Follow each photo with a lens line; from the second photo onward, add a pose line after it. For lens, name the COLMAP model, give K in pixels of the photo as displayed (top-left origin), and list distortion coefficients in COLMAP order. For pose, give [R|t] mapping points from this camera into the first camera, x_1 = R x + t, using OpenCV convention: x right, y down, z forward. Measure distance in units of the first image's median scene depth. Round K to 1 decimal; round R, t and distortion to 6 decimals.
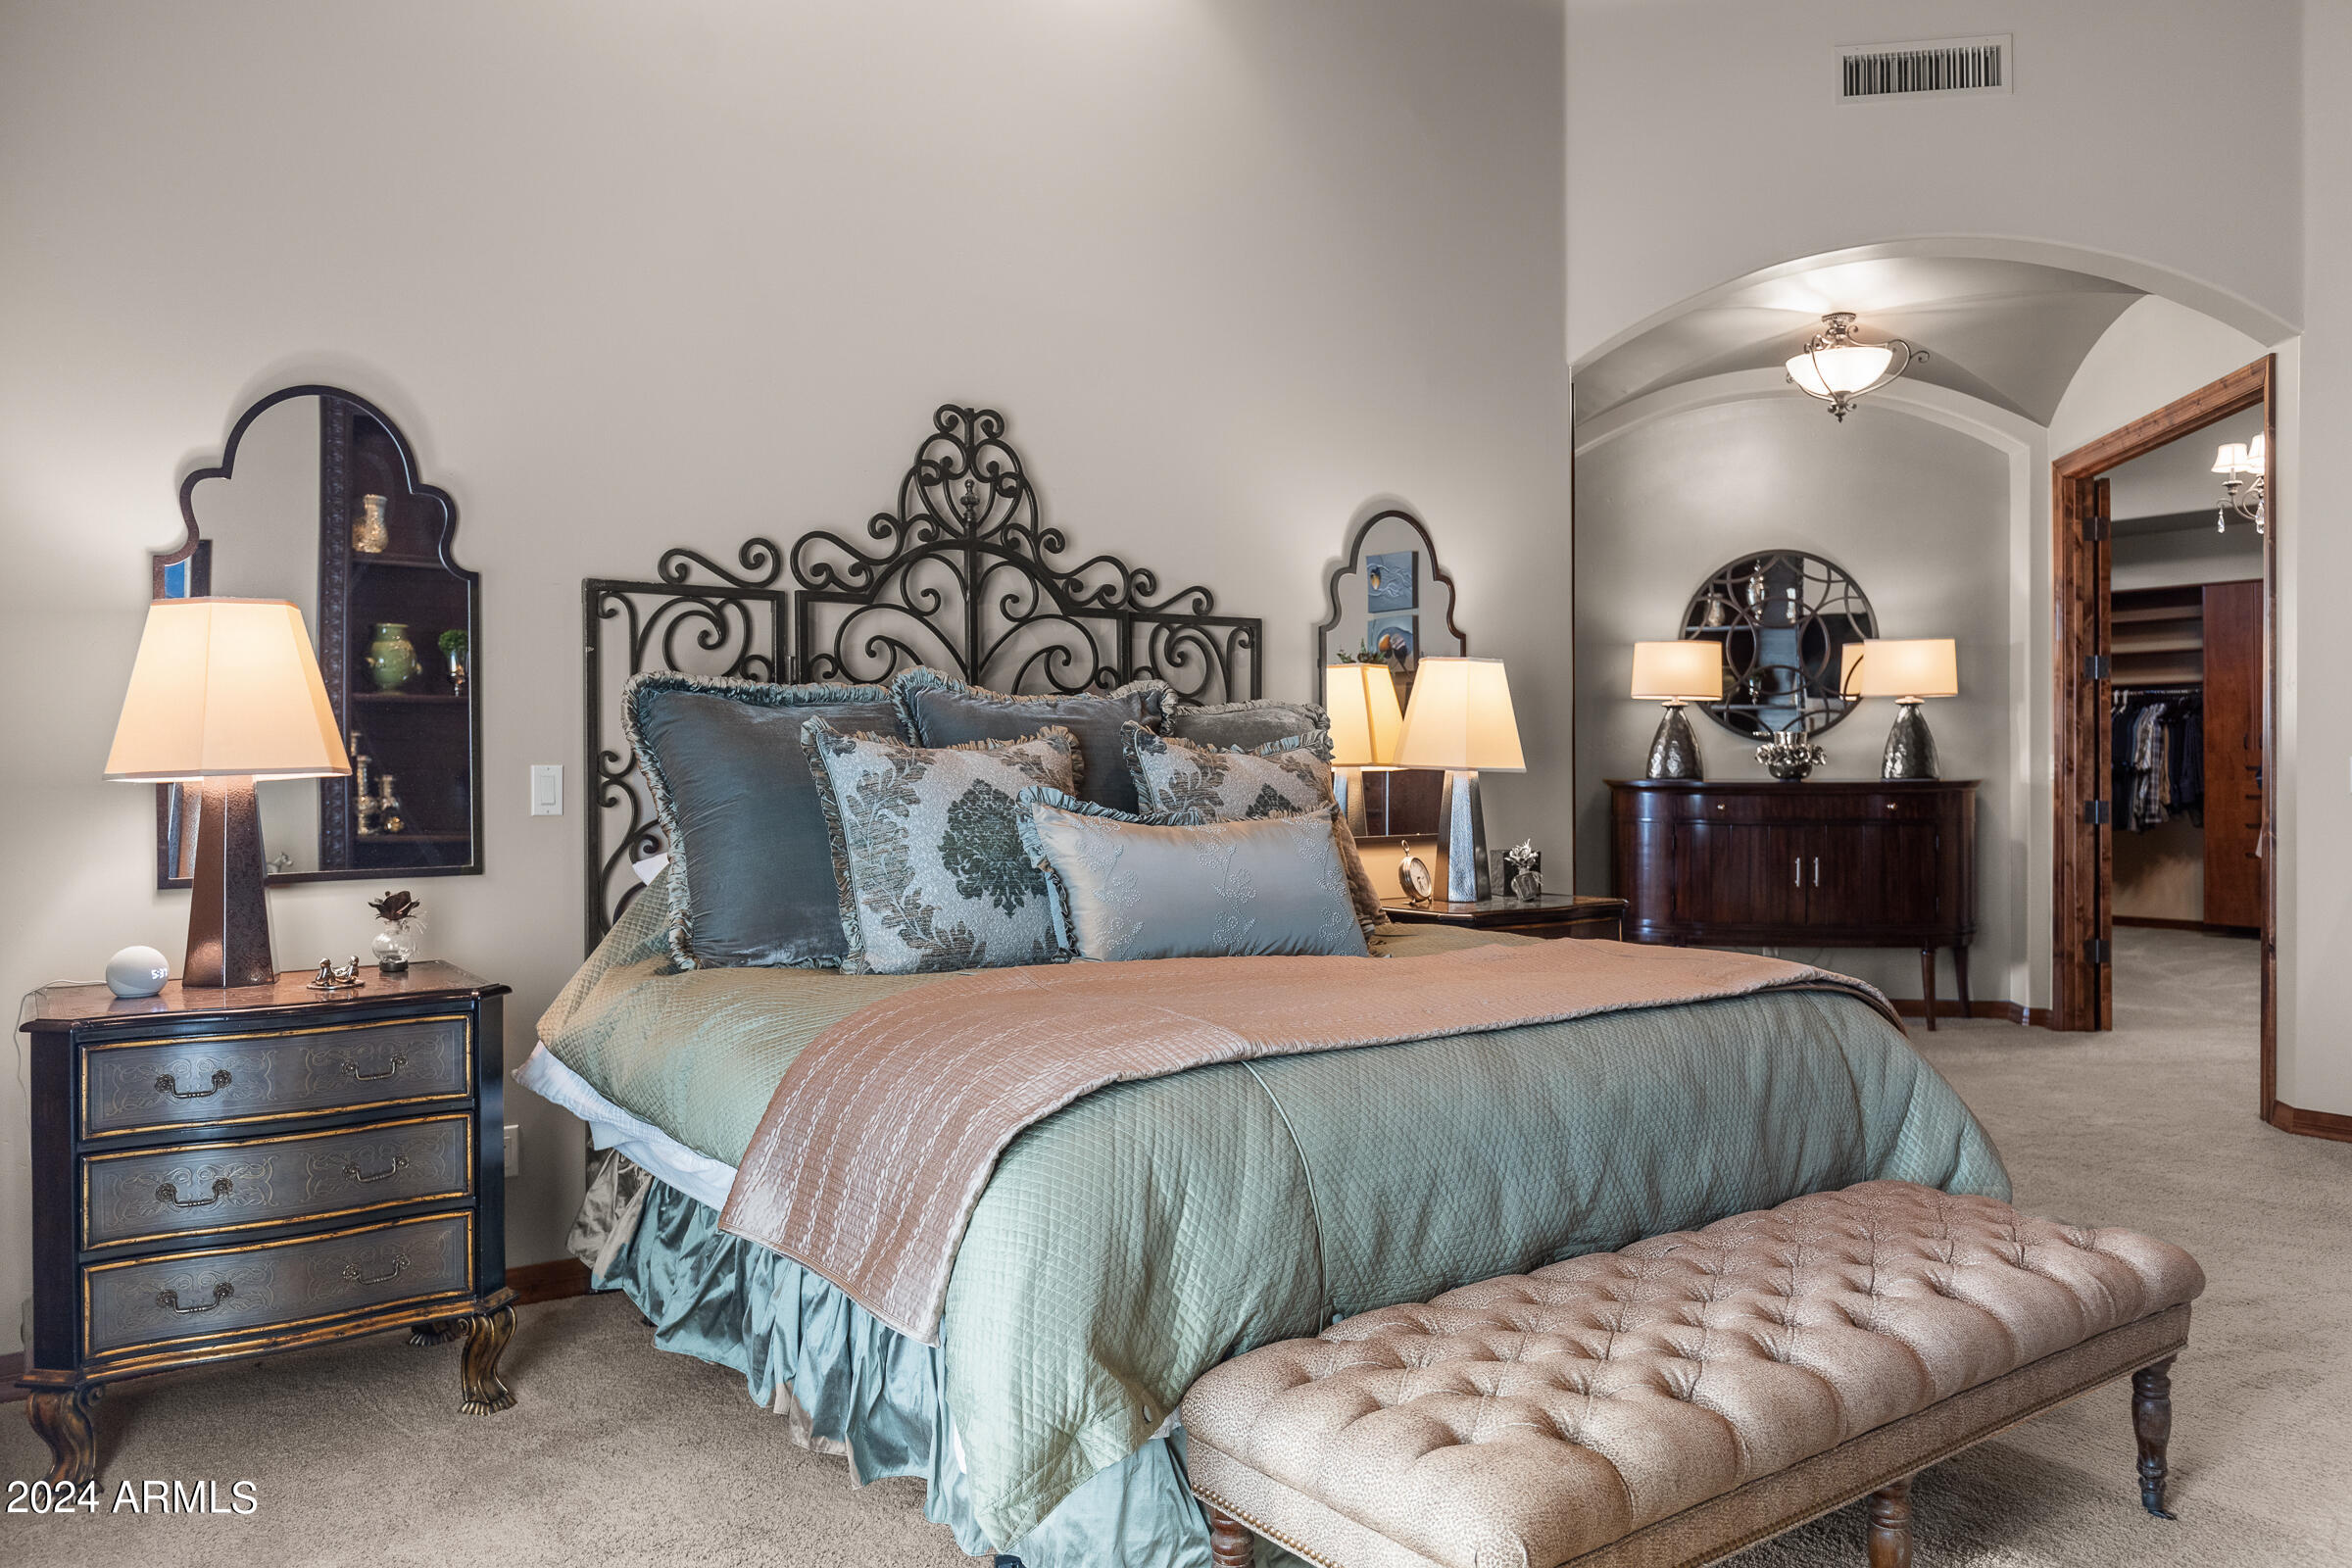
lens RADIAL K [[1706.4, 0, 1172.4], [0, 1706.4, 784.2], [0, 0, 1]] dist [0.008627, 0.001338]
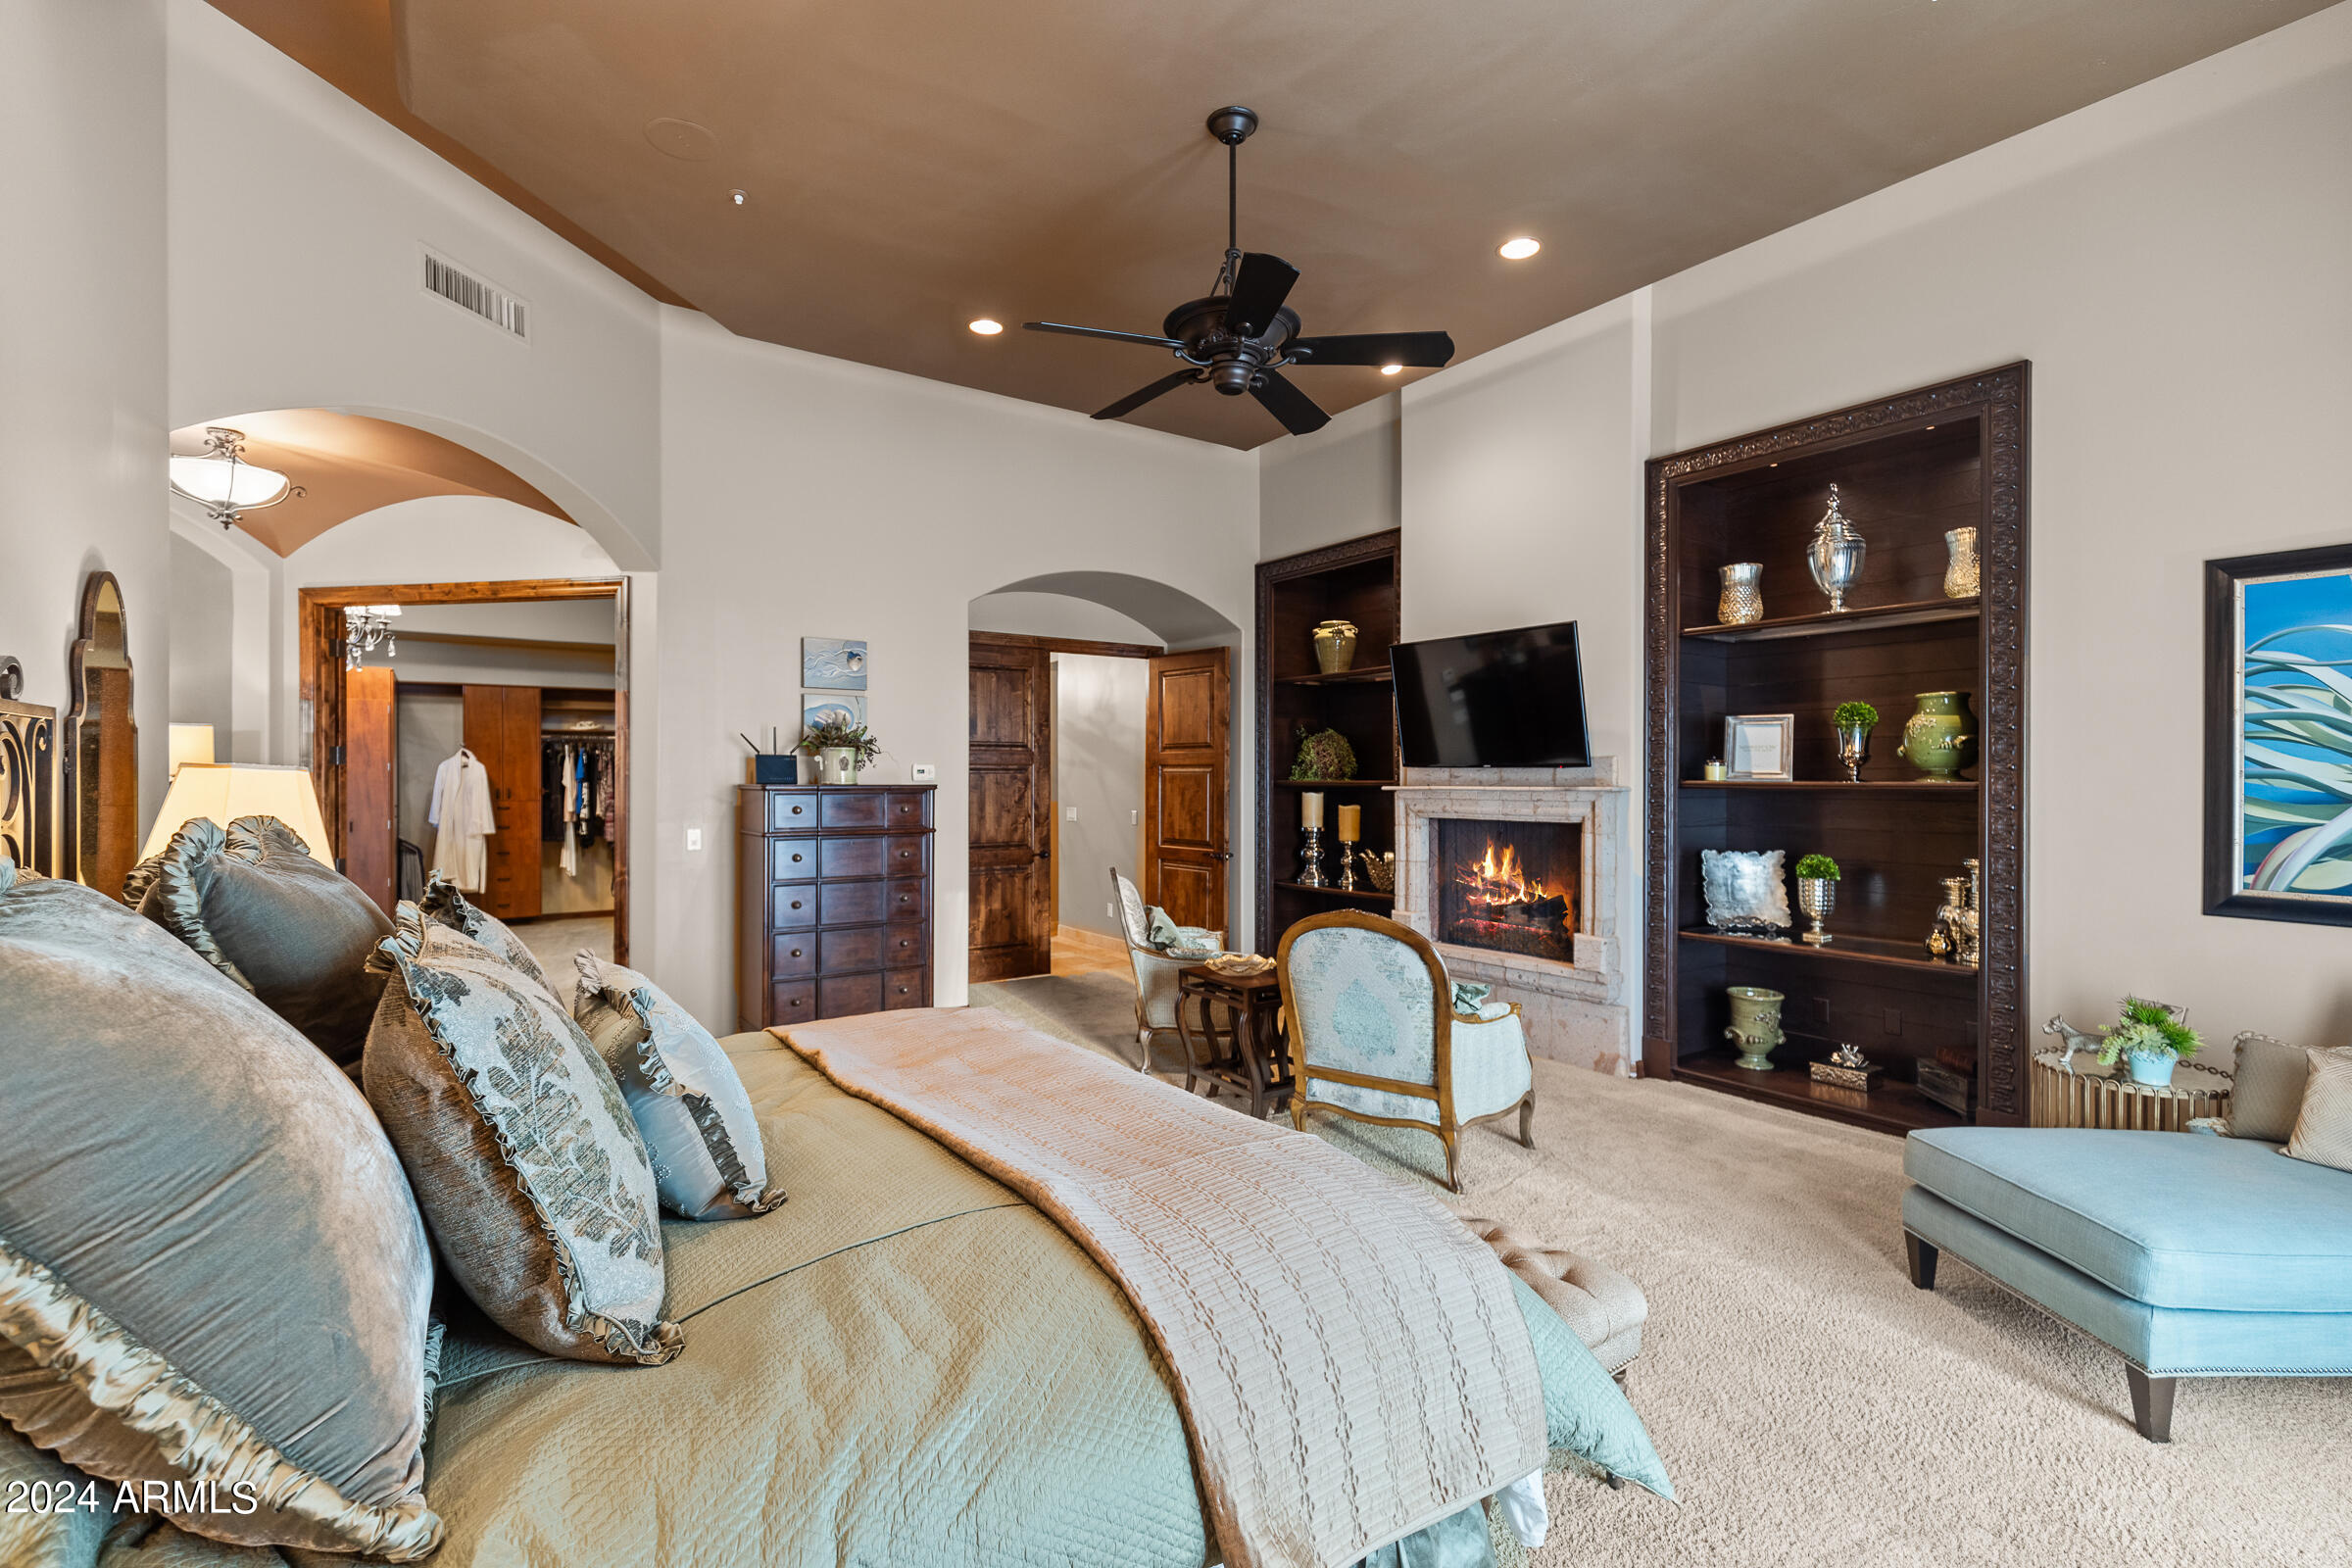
lens RADIAL K [[1070.5, 0, 1171.8], [0, 1070.5, 778.7], [0, 0, 1]] dist [0.010731, -0.000831]
pose [[0.018345, 0.005757, 0.999815, -0.519616], [0.009023, 0.999942, -0.005924, -0.082039], [-0.999791, 0.009130, 0.018292, 0.723799]]
